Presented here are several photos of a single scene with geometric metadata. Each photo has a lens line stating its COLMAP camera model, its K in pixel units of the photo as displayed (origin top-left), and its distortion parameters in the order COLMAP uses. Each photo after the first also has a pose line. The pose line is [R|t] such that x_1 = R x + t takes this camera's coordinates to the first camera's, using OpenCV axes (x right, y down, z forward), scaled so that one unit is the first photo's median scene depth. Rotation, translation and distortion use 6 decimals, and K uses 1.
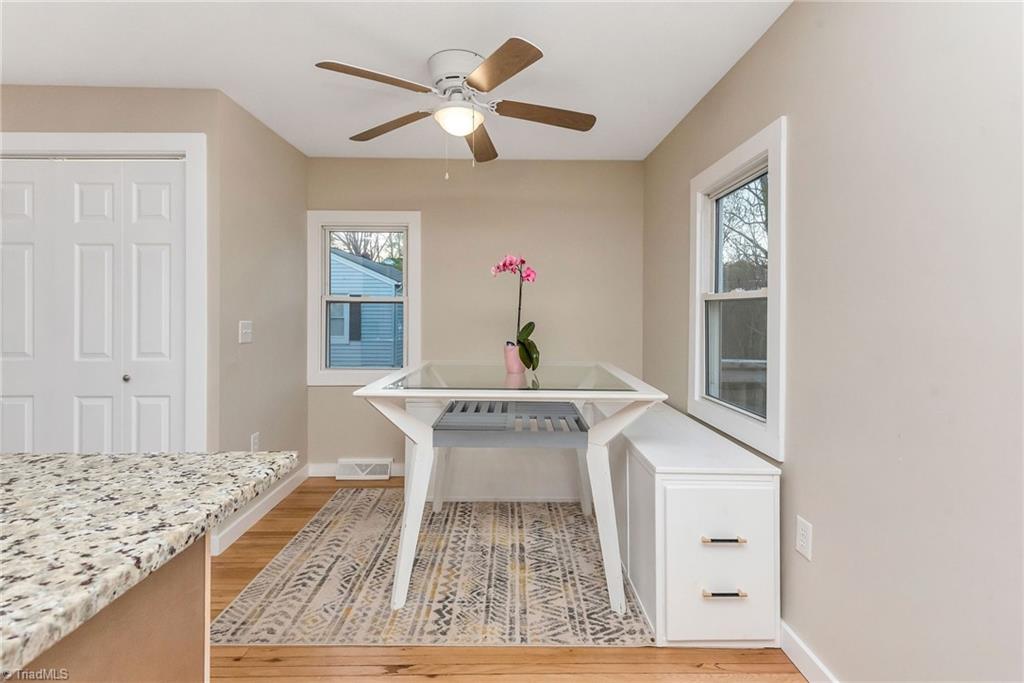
lens RADIAL K [[470.3, 0, 505.1], [0, 470.3, 304.9], [0, 0, 1]] dist [0.039559, -0.018811]
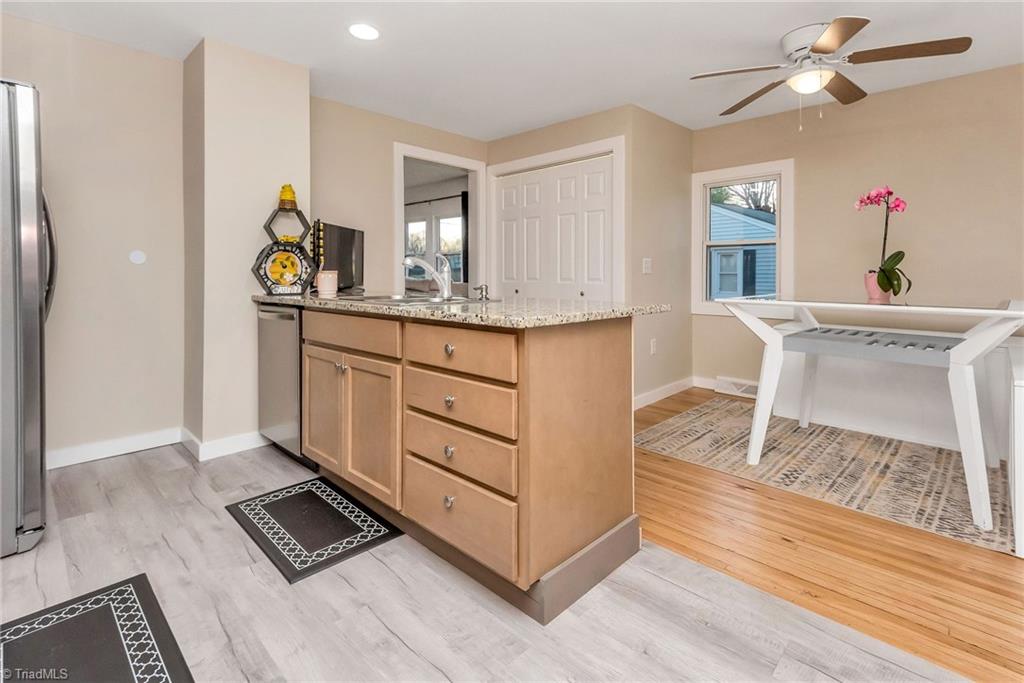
lens RADIAL K [[478.4, 0, 511.1], [0, 478.4, 287.8], [0, 0, 1]] dist [0.037407, -0.019692]
pose [[0.712738, 0.020213, -0.701139, 0.198024], [0.012150, 0.999079, 0.041154, 0.062751], [0.701325, -0.037851, 0.711836, -0.357682]]
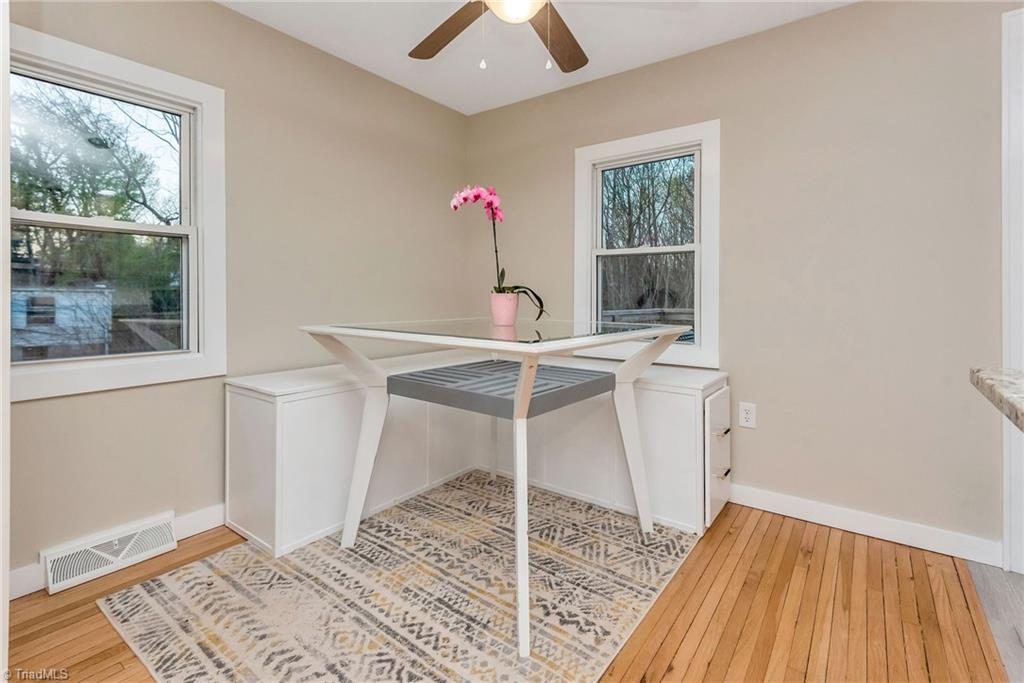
lens RADIAL K [[478.4, 0, 511.1], [0, 478.4, 287.8], [0, 0, 1]] dist [0.037407, -0.019692]
pose [[0.601421, 0.006502, 0.798906, -0.690837], [-0.012843, 0.999916, 0.001531, 0.076262], [-0.798829, -0.011181, 0.601454, 0.493285]]
